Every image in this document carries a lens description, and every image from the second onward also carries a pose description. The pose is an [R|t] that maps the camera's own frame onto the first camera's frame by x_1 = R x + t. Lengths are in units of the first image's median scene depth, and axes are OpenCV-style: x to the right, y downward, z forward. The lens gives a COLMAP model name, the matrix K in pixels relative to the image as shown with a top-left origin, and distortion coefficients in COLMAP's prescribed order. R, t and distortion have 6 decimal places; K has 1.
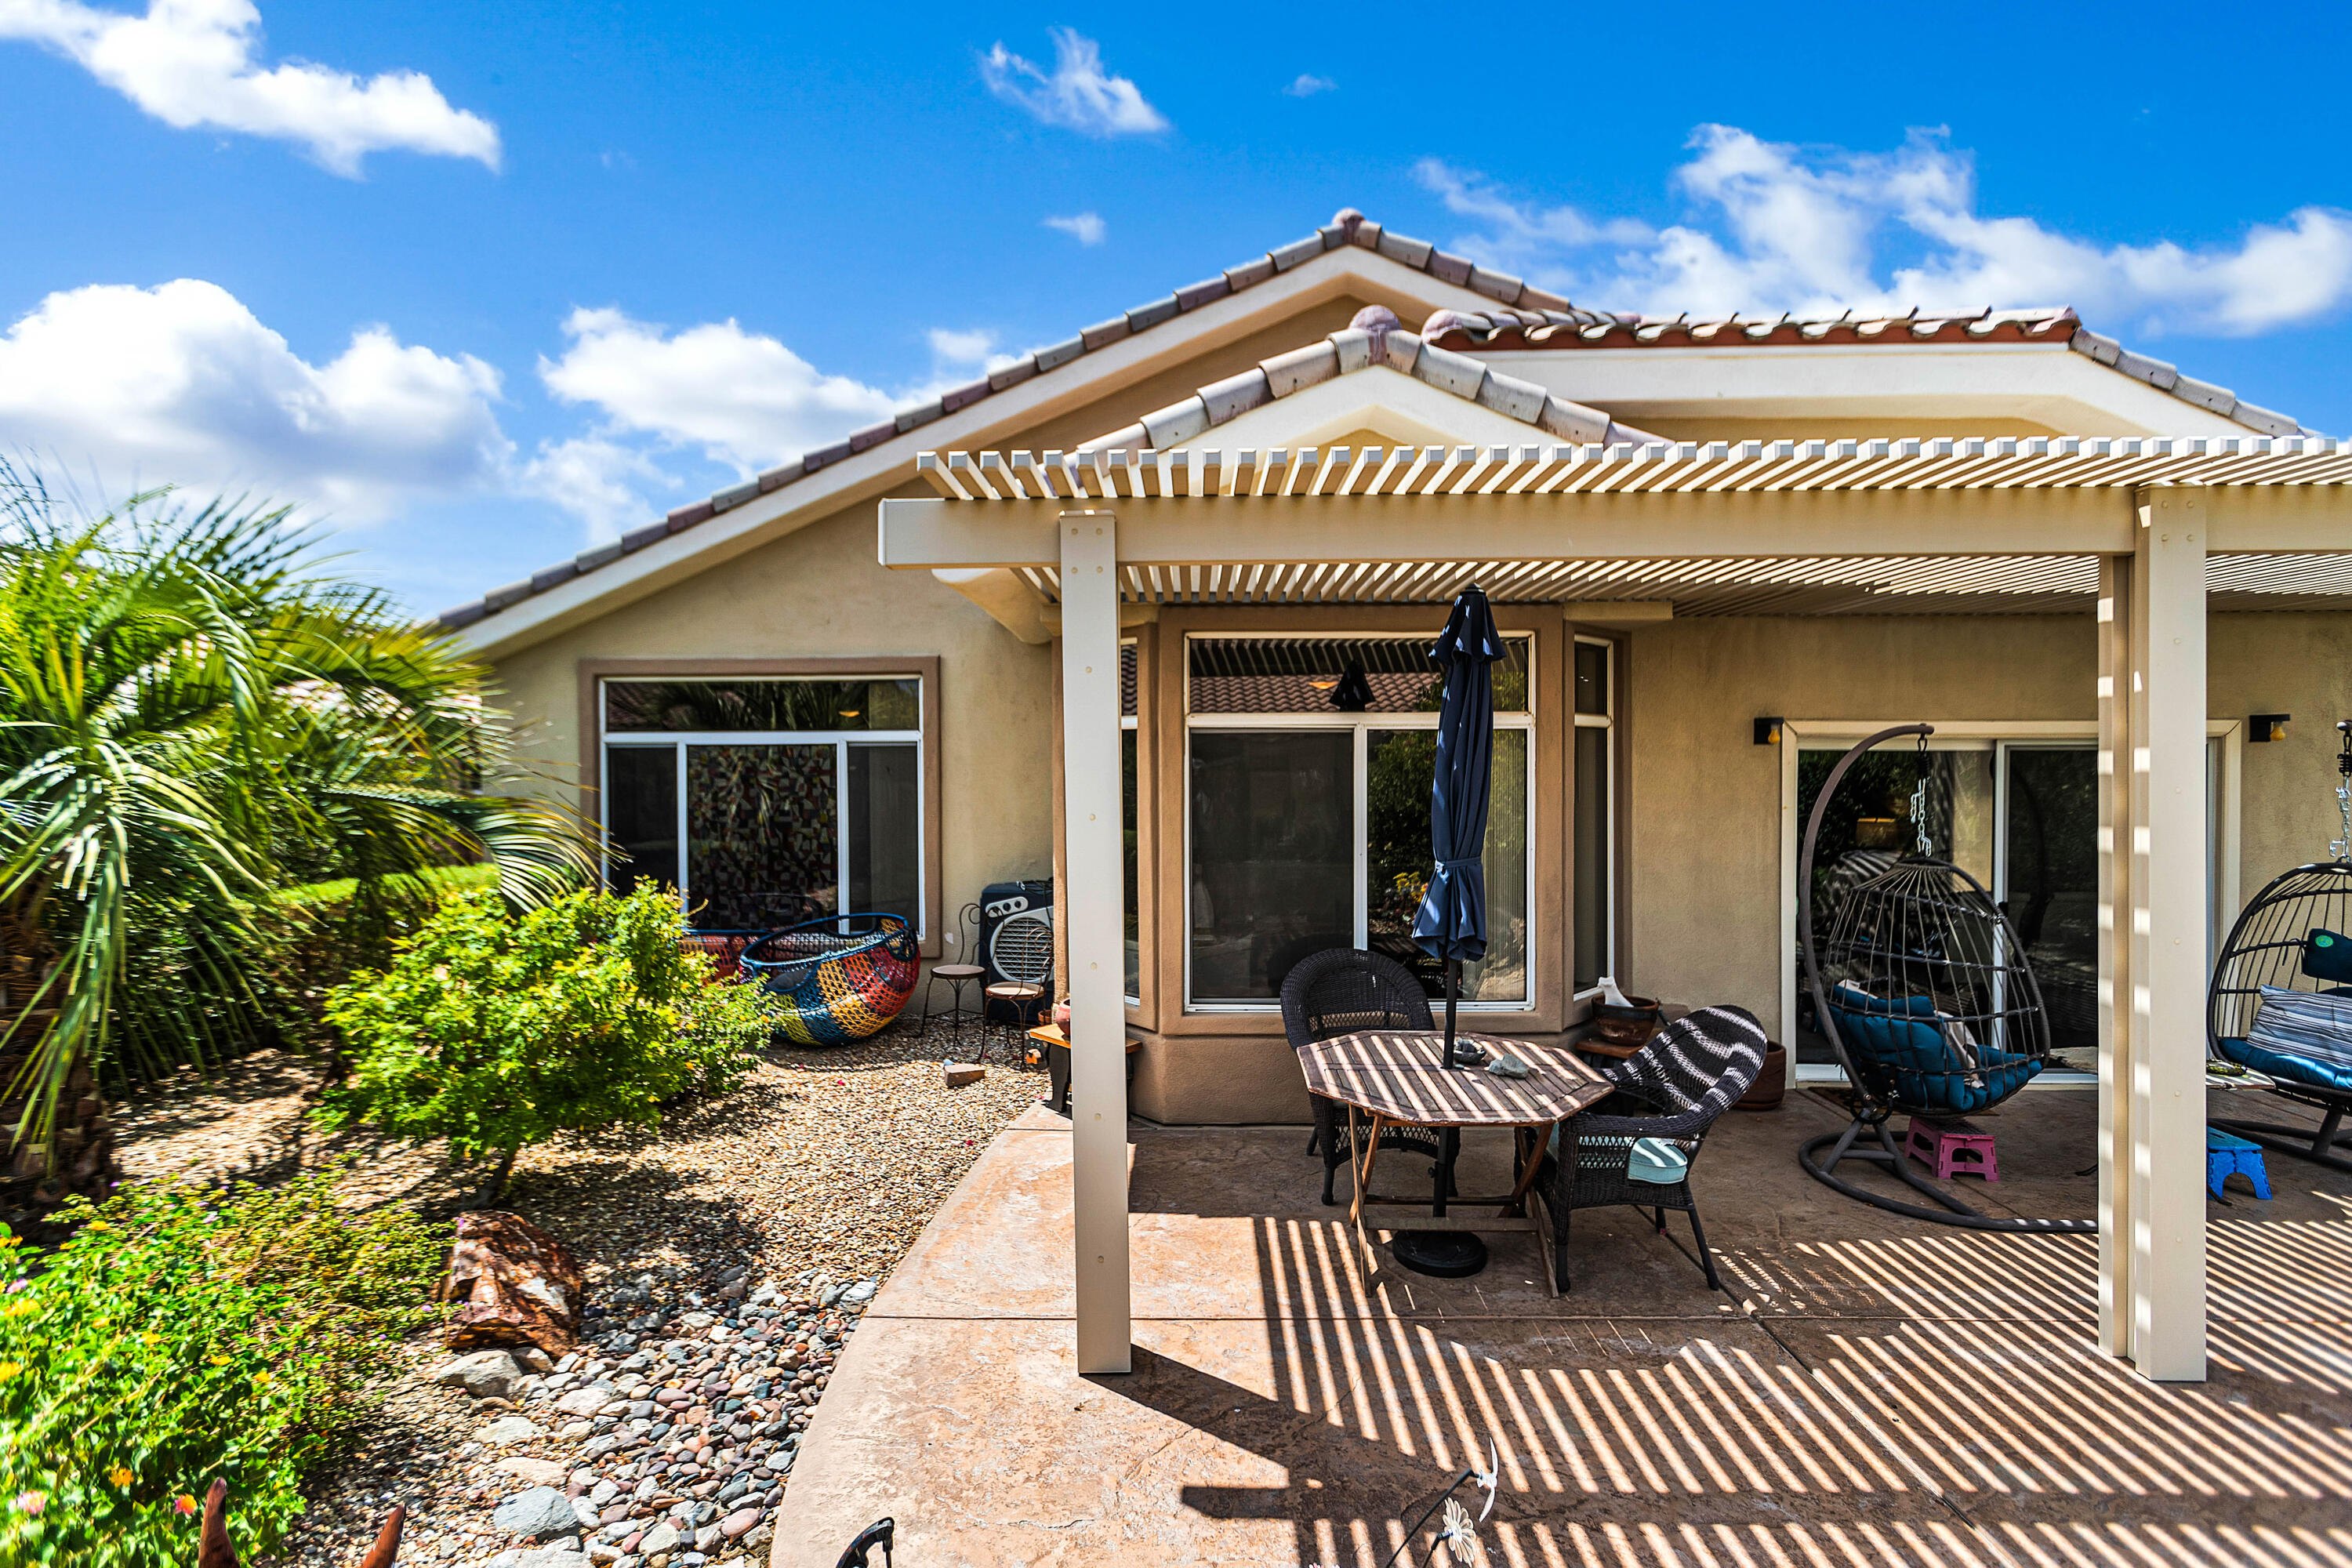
lens RADIAL K [[1029.6, 0, 1176.0], [0, 1029.6, 784.0], [0, 0, 1]] dist [-0.000688, -0.000335]
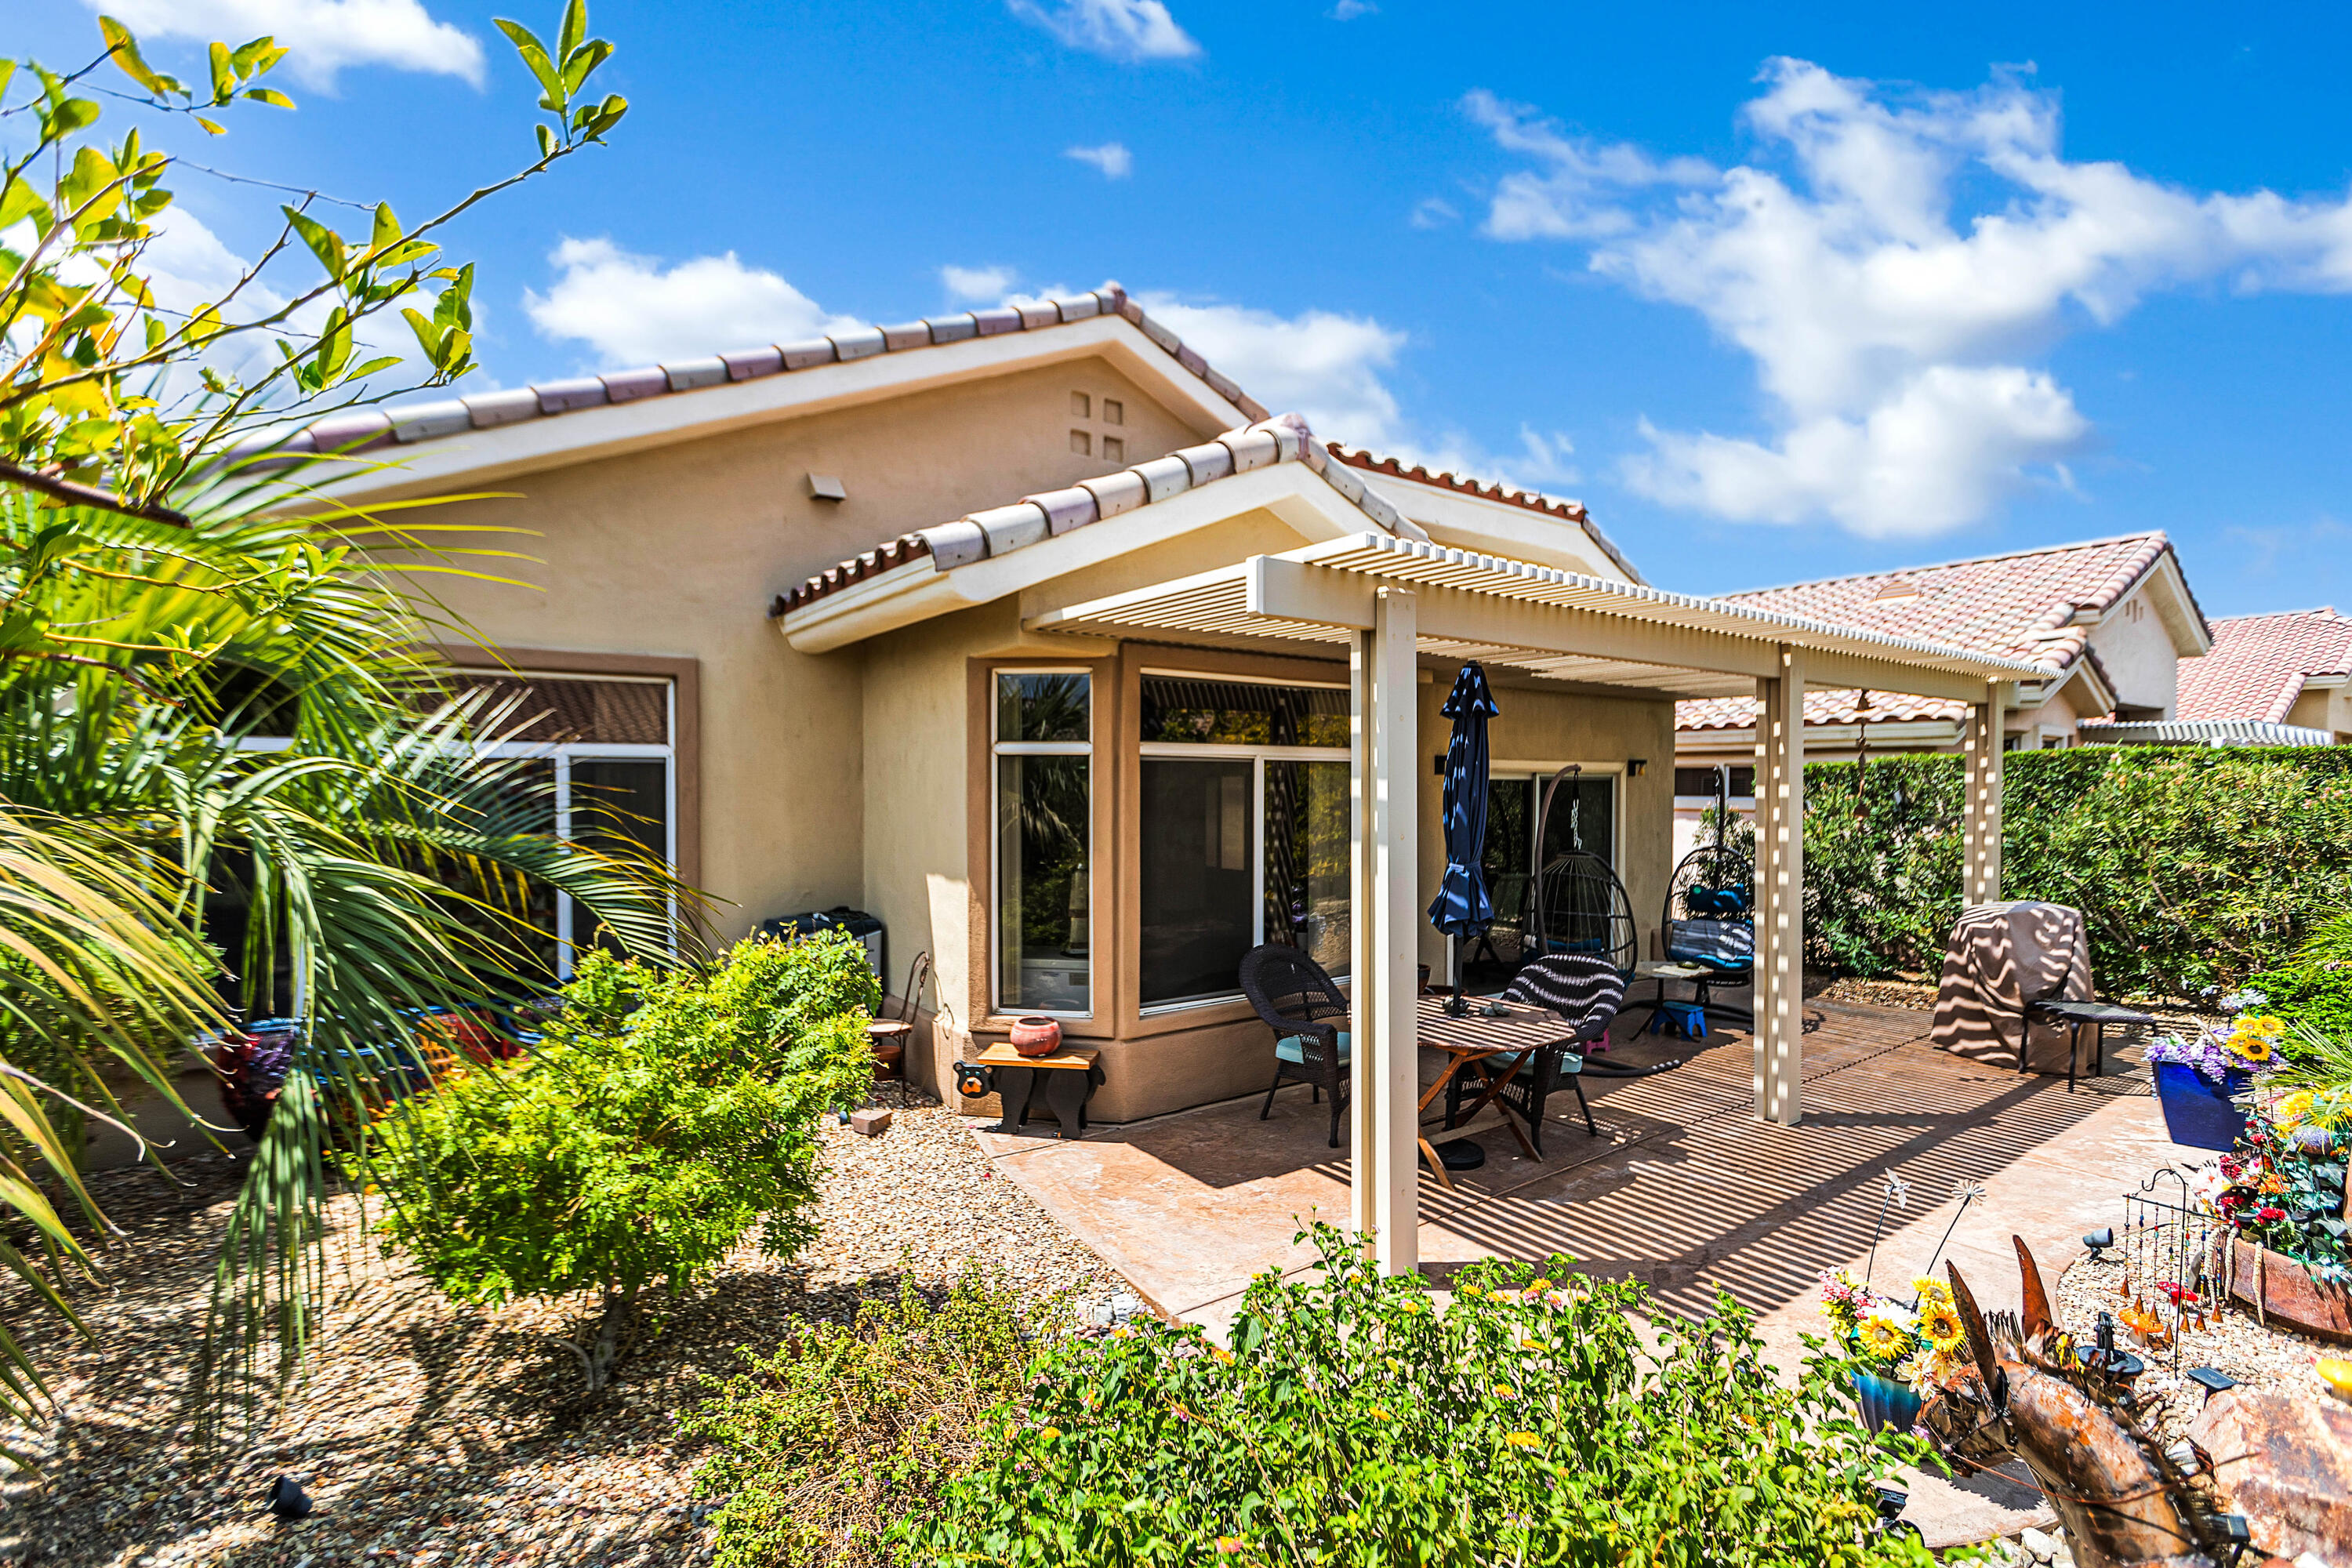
lens RADIAL K [[1055.5, 0, 1165.0], [0, 1055.5, 794.6], [0, 0, 1]] dist [-0.002195, -0.000296]
pose [[0.800688, -0.001737, 0.599079, -0.886300], [0.011386, 0.999859, -0.012318, 0.008224], [-0.598973, 0.016684, 0.800595, 0.140439]]
